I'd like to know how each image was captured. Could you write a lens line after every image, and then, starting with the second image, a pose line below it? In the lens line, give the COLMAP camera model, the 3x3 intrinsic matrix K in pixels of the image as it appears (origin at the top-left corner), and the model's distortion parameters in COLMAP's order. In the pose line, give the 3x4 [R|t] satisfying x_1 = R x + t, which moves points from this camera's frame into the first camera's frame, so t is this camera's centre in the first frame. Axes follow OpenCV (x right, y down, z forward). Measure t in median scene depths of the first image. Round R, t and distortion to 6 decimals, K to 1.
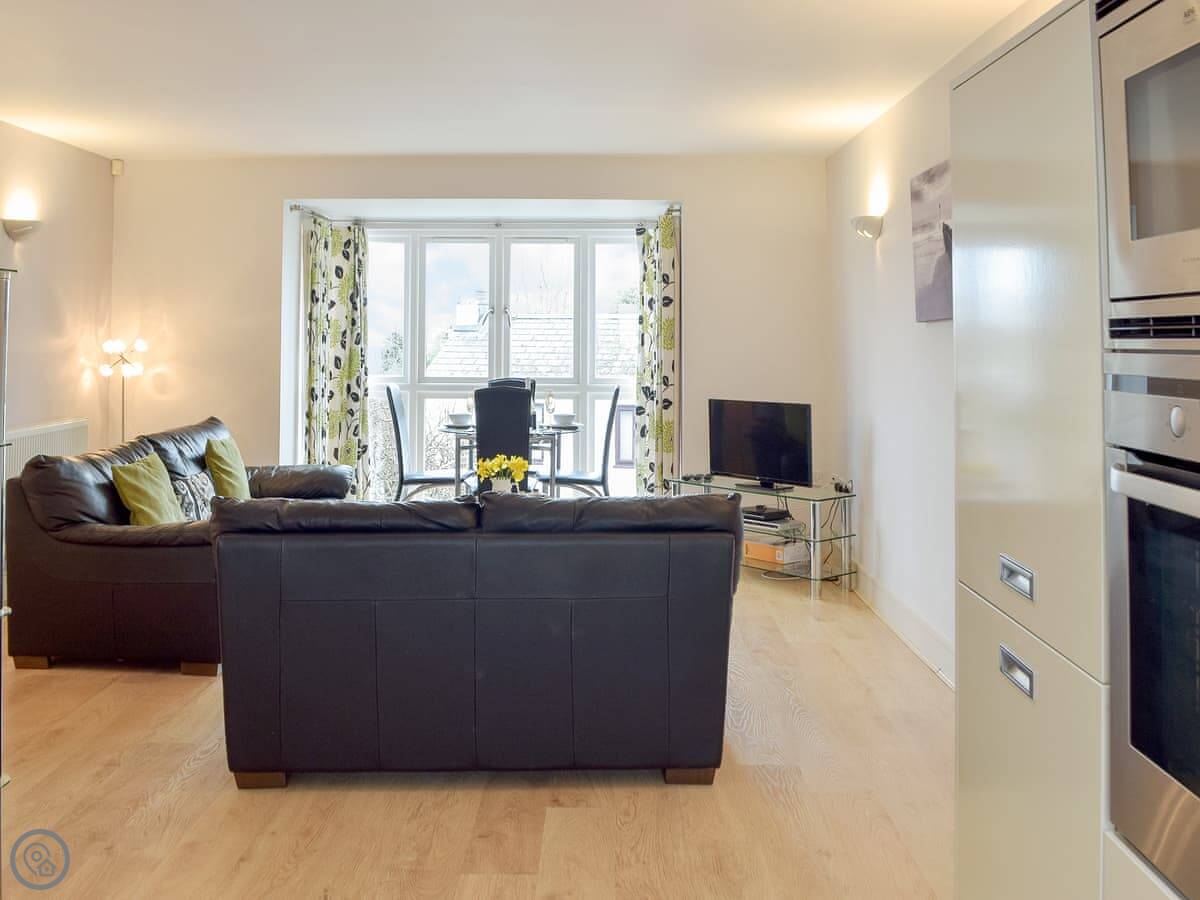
lens RADIAL K [[1148.1, 0, 600.0], [0, 1148.1, 450.0], [0, 0, 1]] dist [-0.054187, 0.001191]
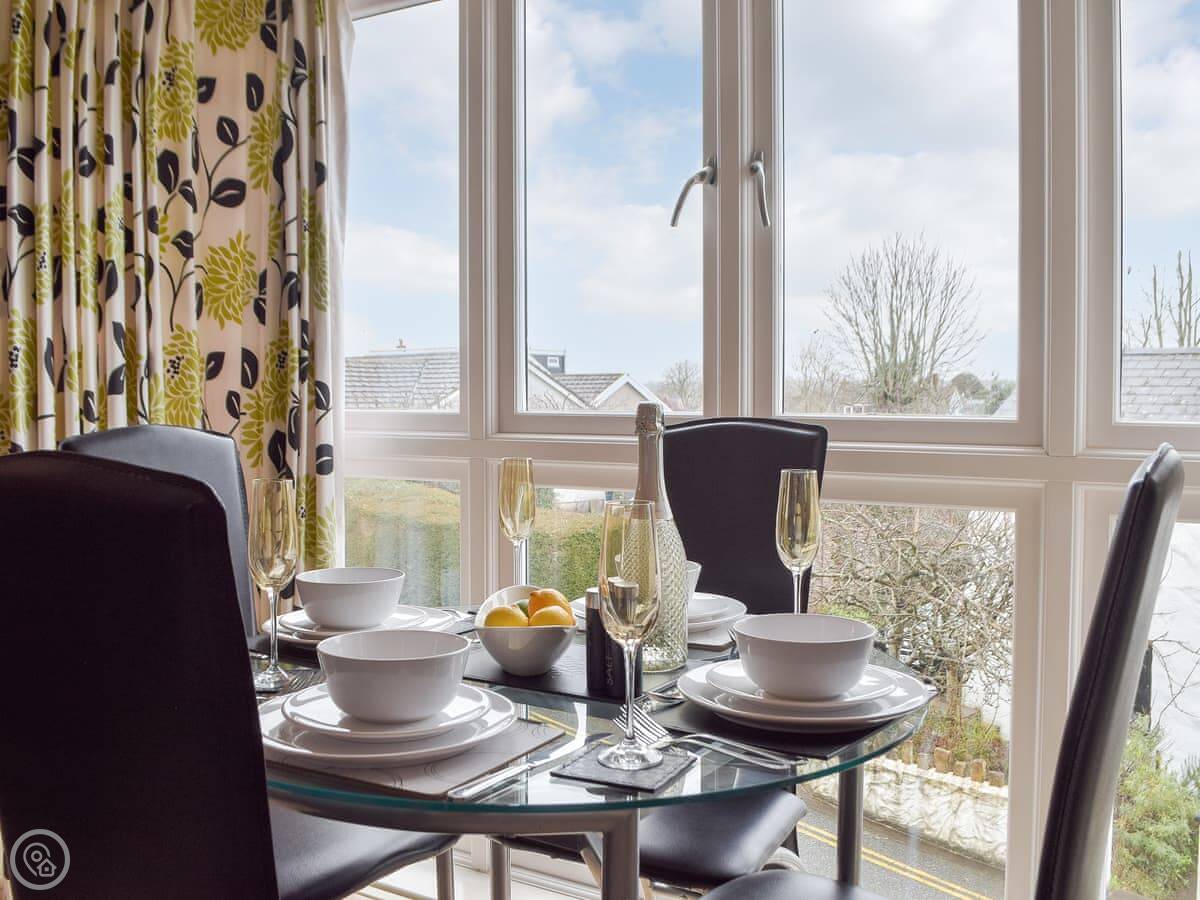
lens RADIAL K [[1148.1, 0, 600.0], [0, 1148.1, 450.0], [0, 0, 1]] dist [-0.054187, 0.001191]
pose [[0.859174, 0.015030, -0.511462, 0.023858], [-0.043003, 0.998153, -0.042905, -0.042243], [0.509873, 0.058857, 0.858234, 0.754853]]
